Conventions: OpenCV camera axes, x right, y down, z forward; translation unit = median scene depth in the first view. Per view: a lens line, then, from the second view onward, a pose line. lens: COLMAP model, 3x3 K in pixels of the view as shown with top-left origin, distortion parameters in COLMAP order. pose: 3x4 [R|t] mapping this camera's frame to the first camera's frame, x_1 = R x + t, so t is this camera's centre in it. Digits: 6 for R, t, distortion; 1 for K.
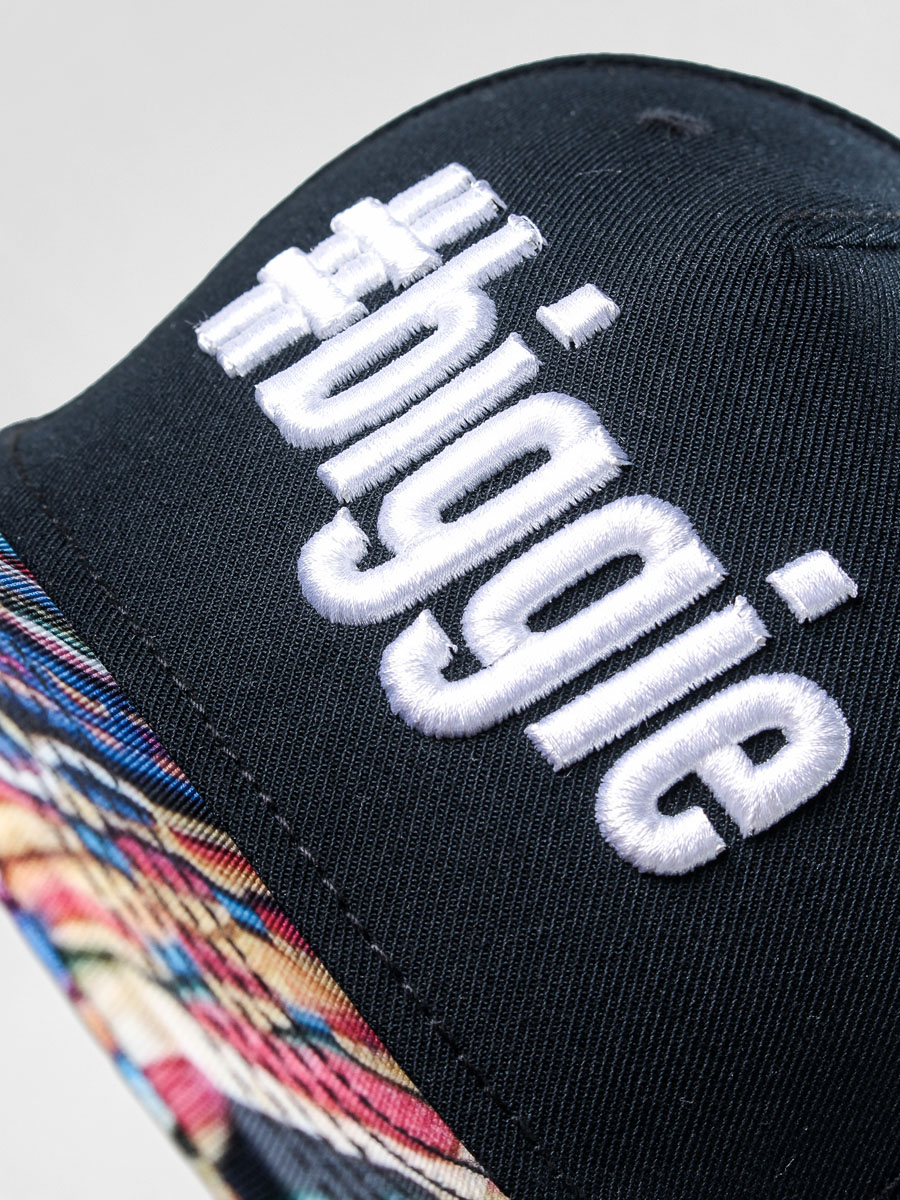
lens RADIAL K [[1837.1, 0, 450.5], [0, 1837.1, 599.8], [0, 0, 1]] dist [0.043247, 0.000000]
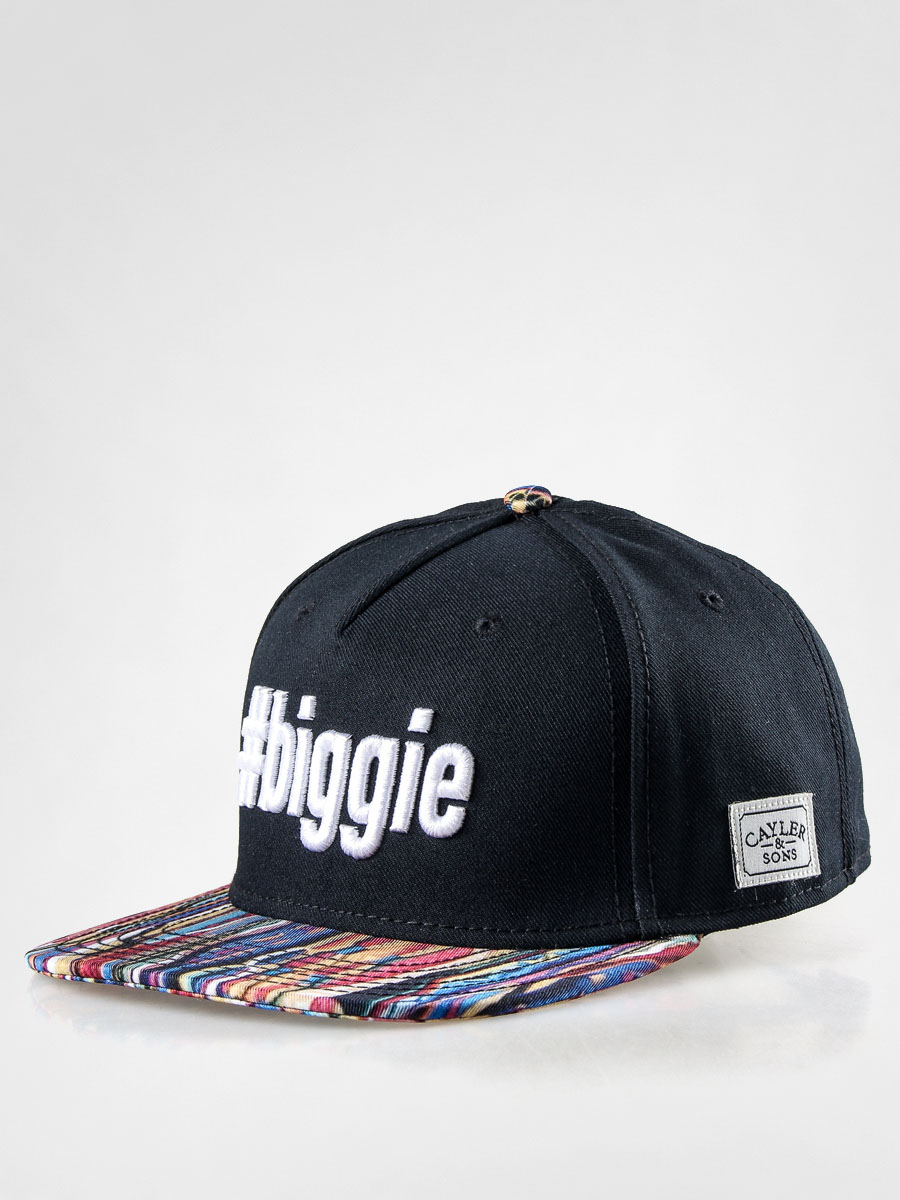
lens RADIAL K [[1846.7, 0, 449.5], [0, 1846.7, 600.3], [0, 0, 1]] dist [0.168211, 0.000000]
pose [[0.629513, -0.737415, -0.244811, 1.060300], [0.730808, 0.668945, -0.135767, 0.287467], [0.263882, -0.093443, 0.960018, -1.697580]]
